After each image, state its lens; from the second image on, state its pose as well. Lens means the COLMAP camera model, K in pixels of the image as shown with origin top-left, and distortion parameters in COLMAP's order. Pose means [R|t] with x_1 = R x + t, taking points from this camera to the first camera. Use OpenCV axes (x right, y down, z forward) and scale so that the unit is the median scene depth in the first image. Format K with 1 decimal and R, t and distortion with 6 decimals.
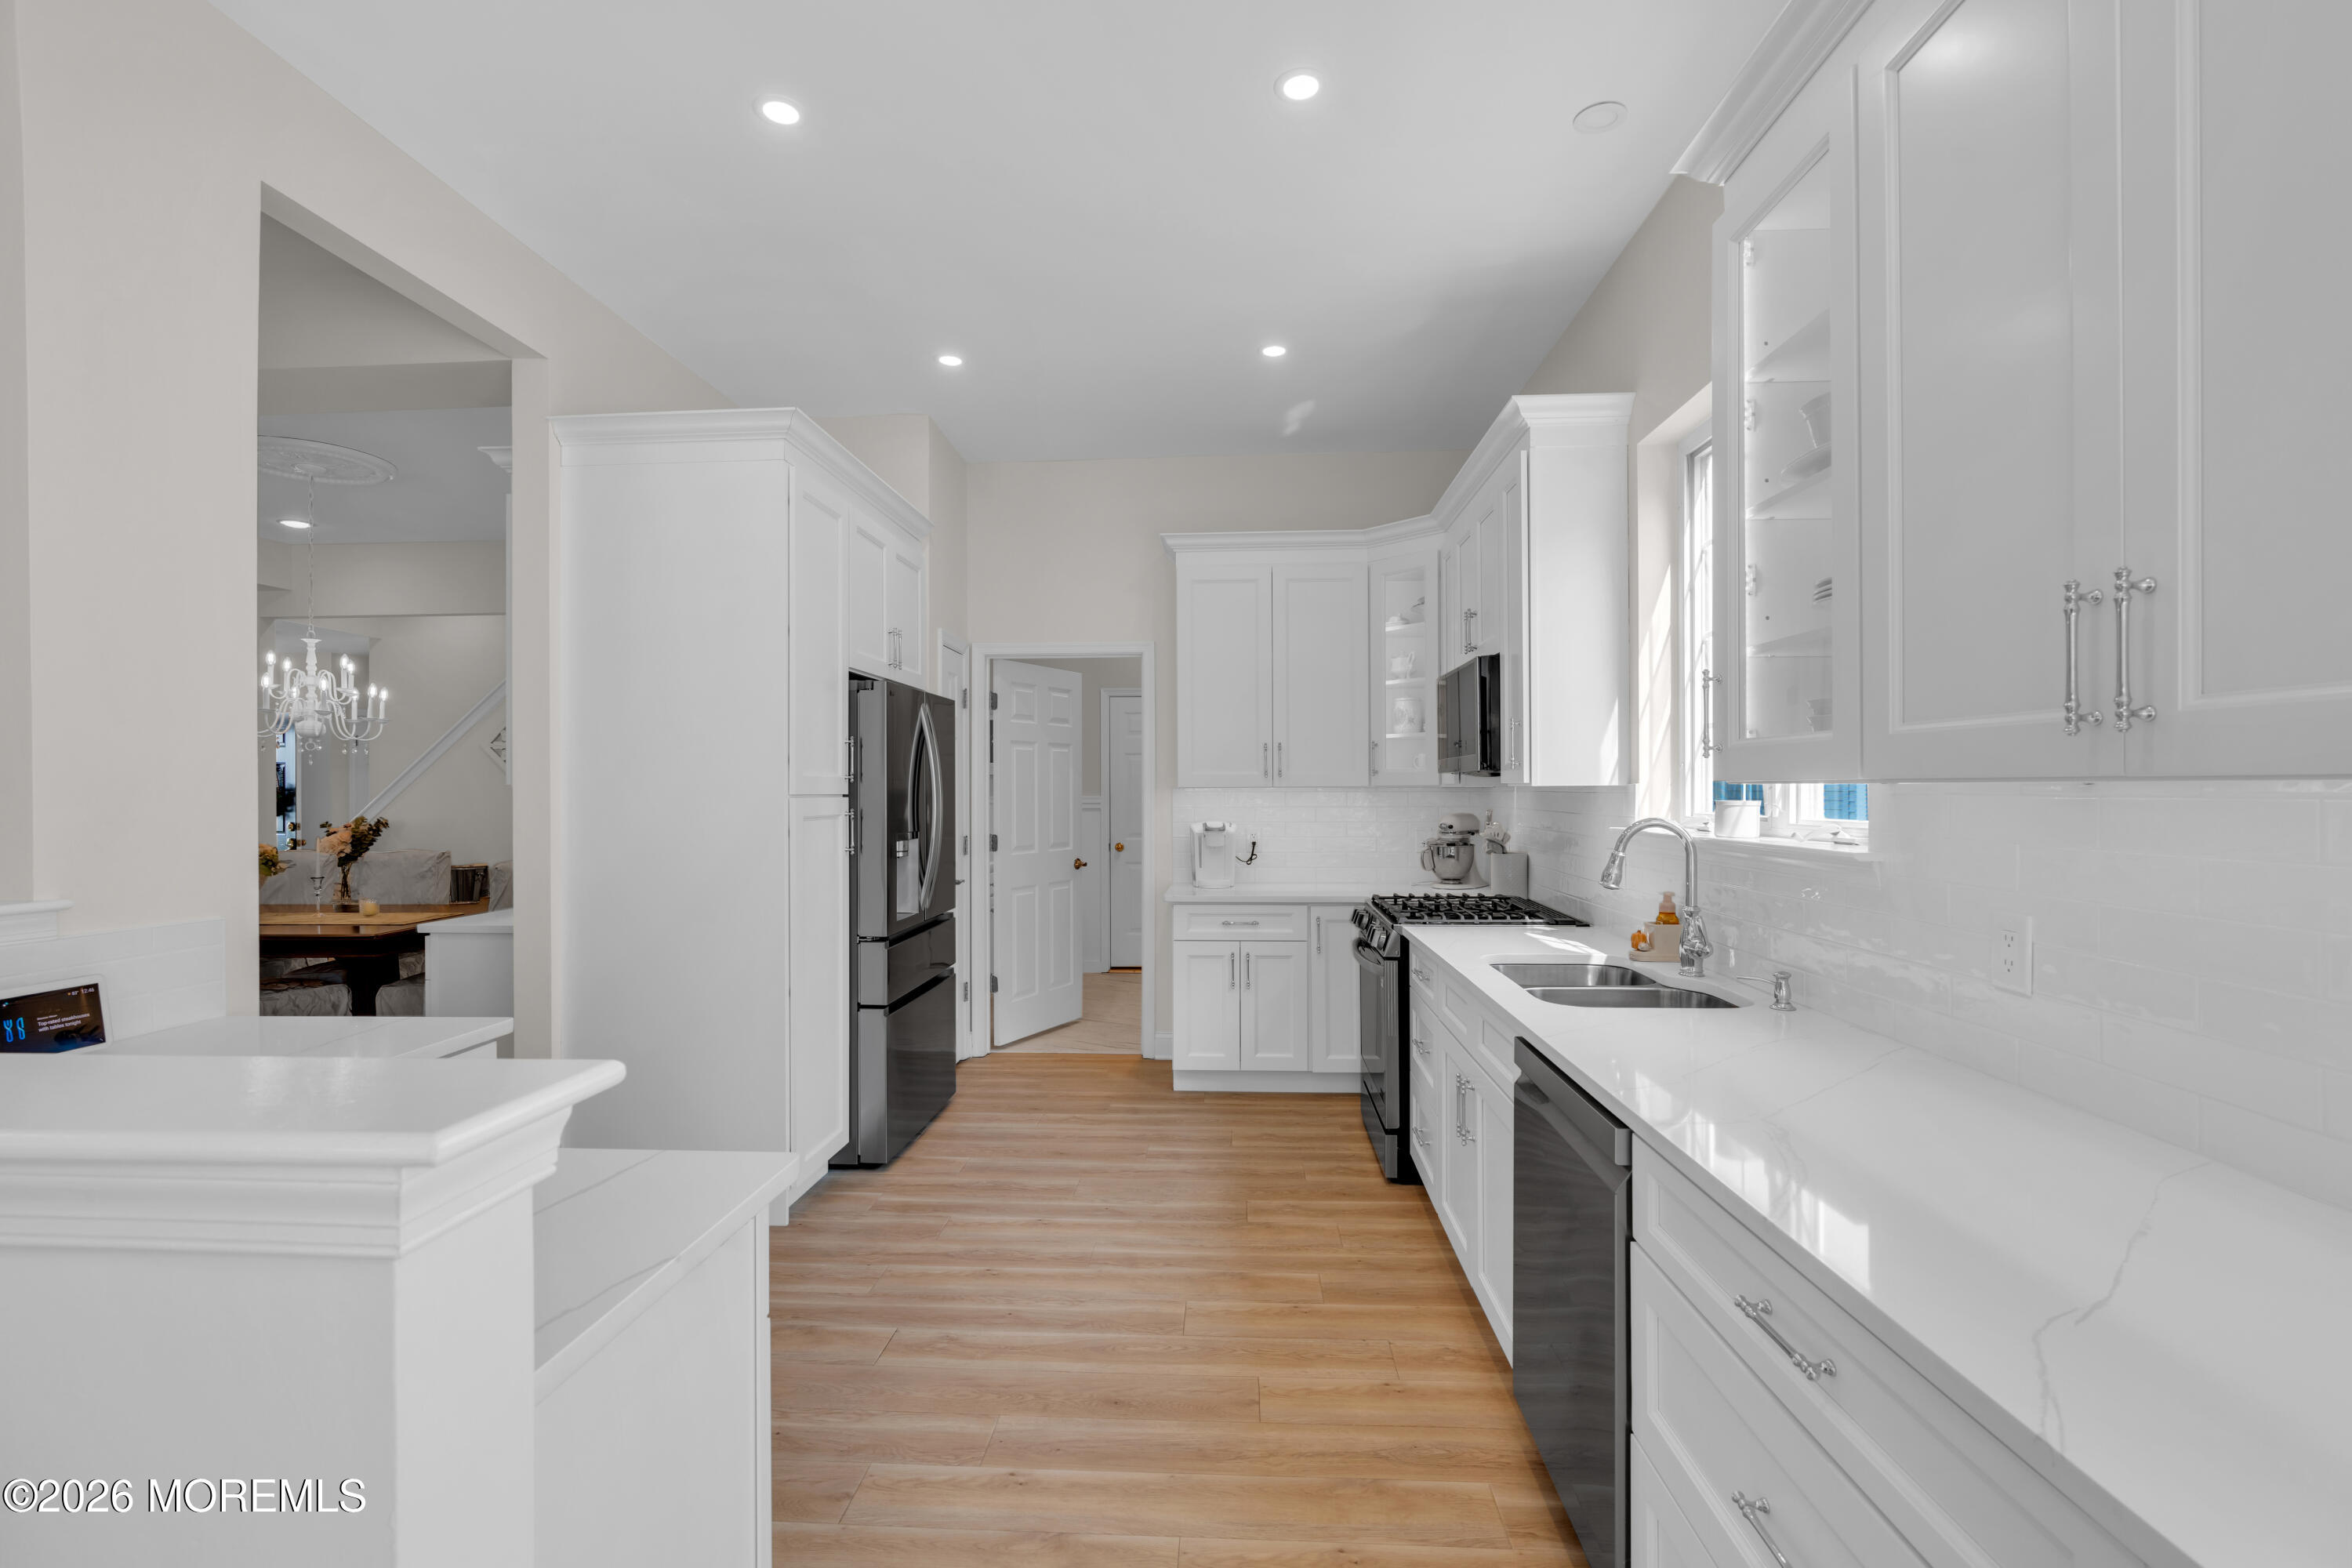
lens RADIAL K [[1057.9, 0, 1170.9], [0, 1057.9, 786.8], [0, 0, 1]] dist [-0.005753, 0.000326]
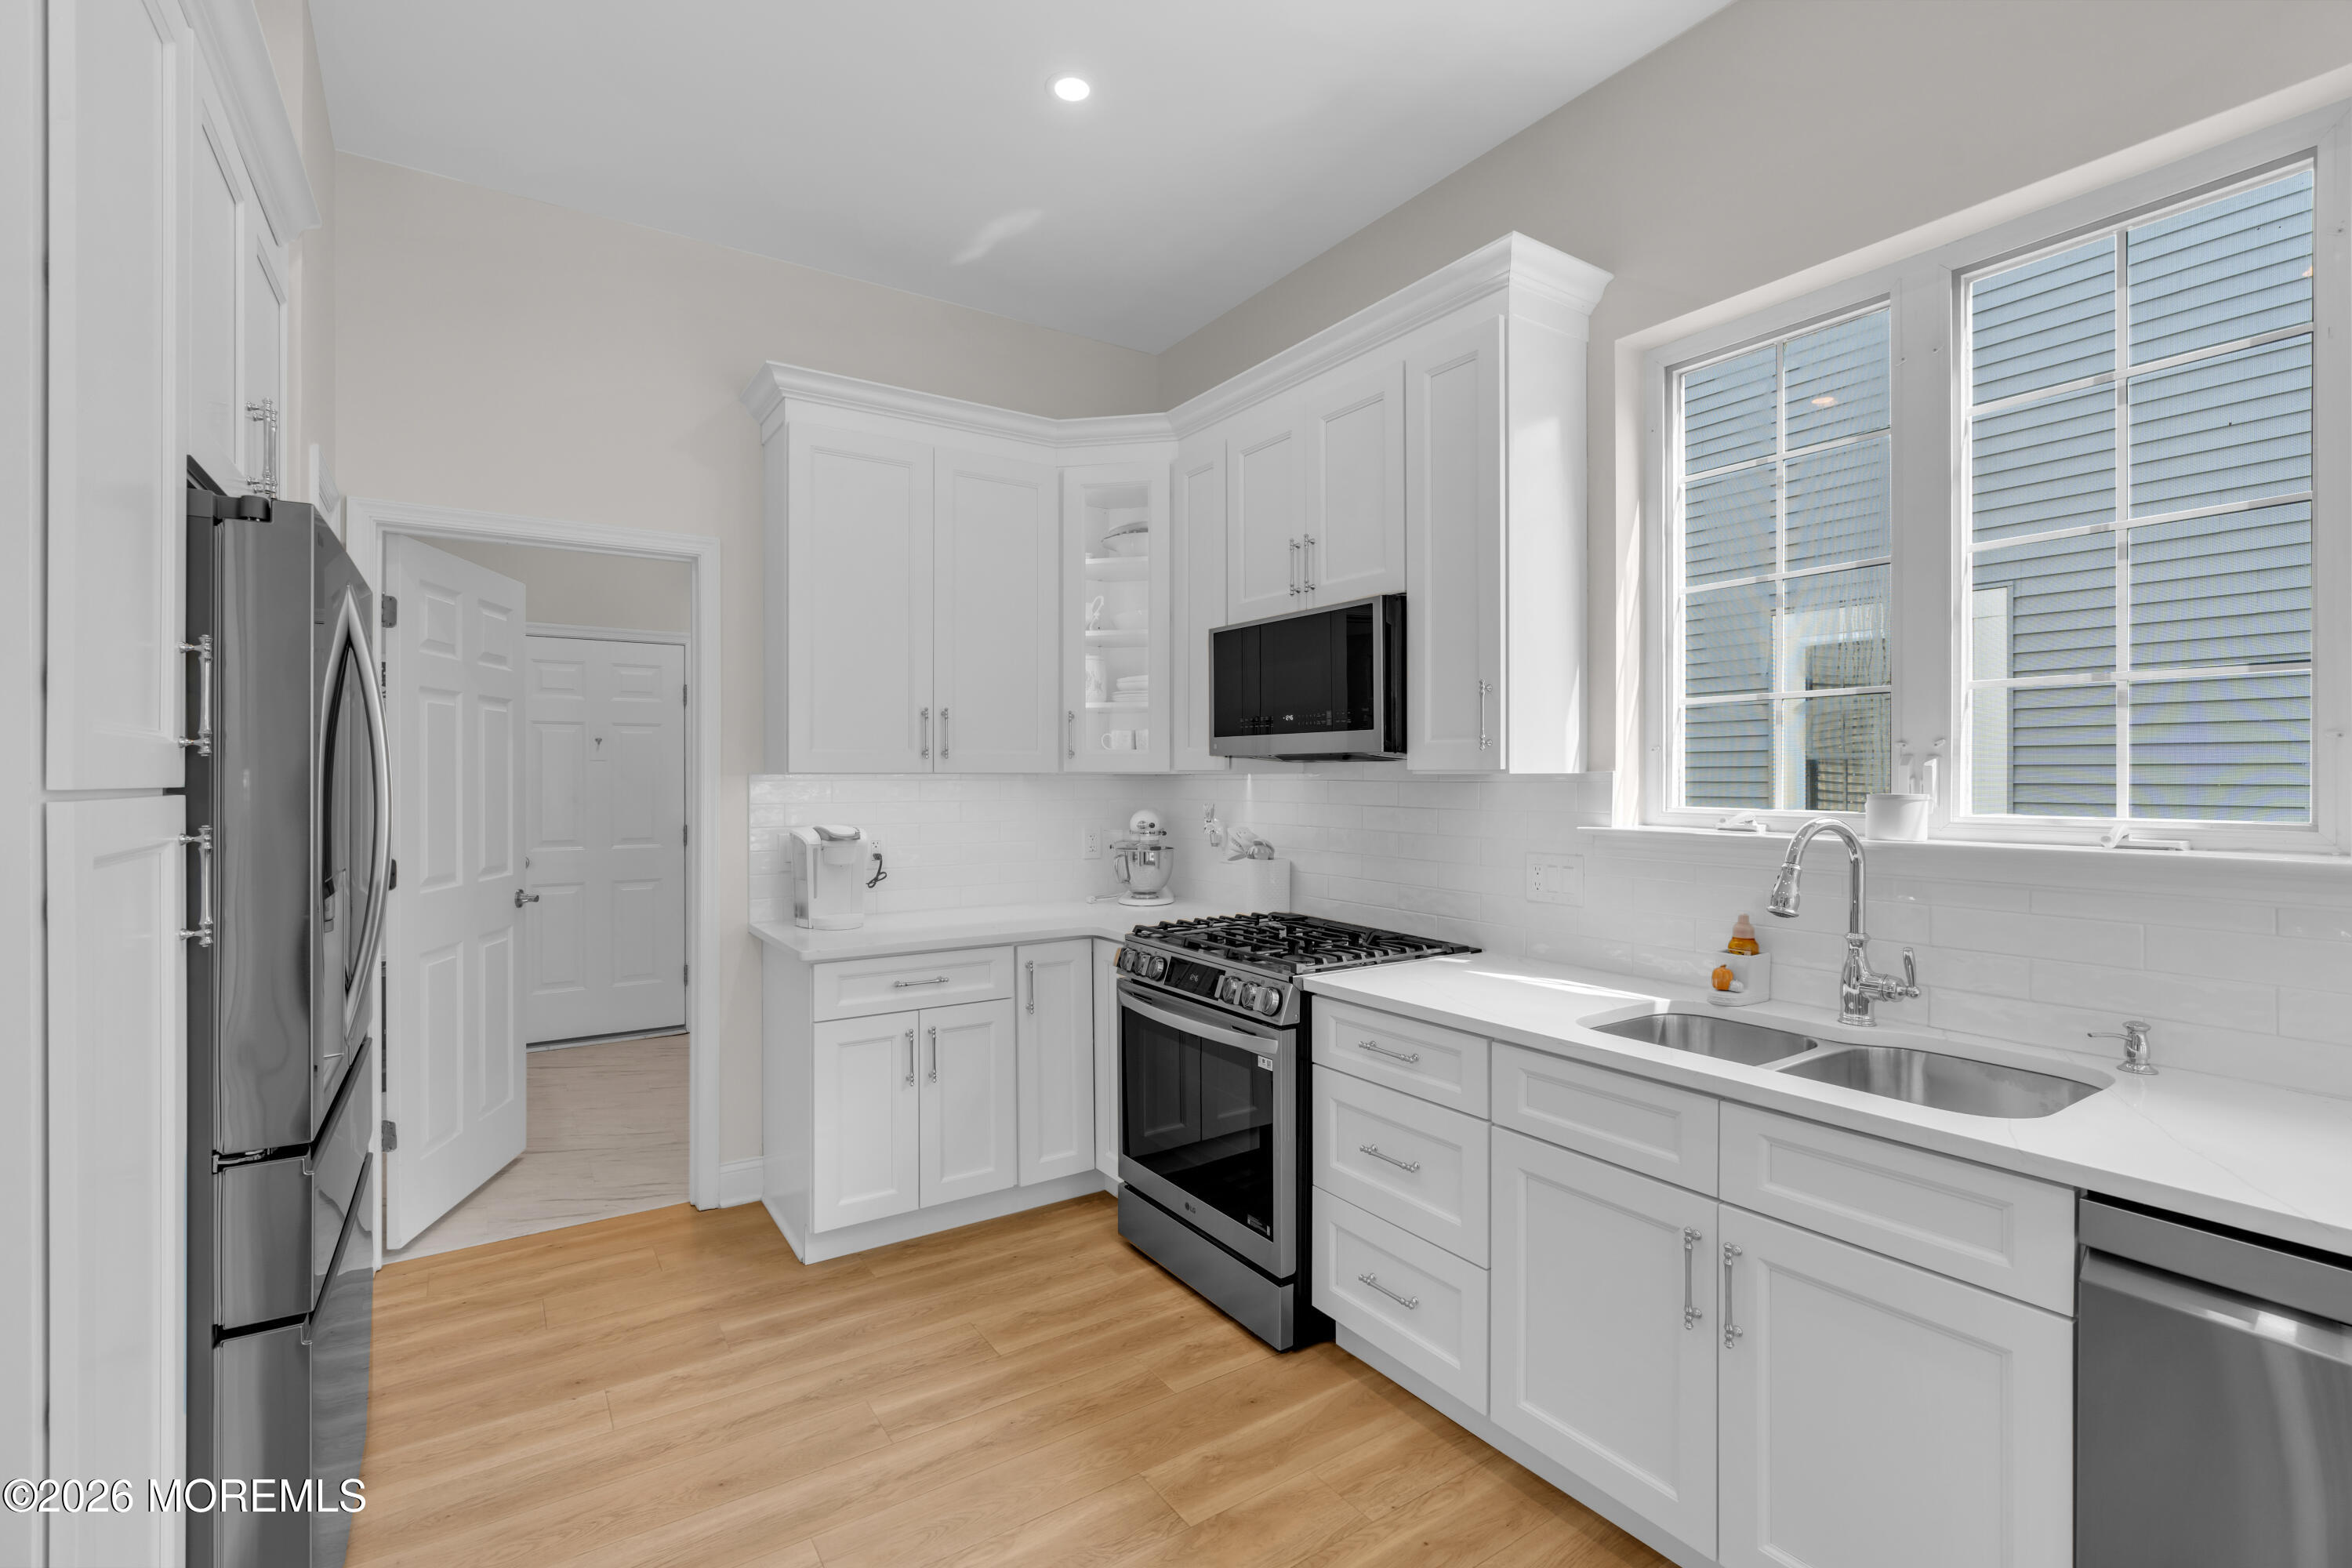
lens RADIAL K [[1056.2, 0, 1172.2], [0, 1056.2, 775.7], [0, 0, 1]] dist [-0.001470, 0.000520]
pose [[0.798876, 0.003369, 0.601486, -0.213413], [-0.004626, 0.999989, 0.000543, 0.000733], [-0.601477, -0.003217, 0.798883, 0.411212]]
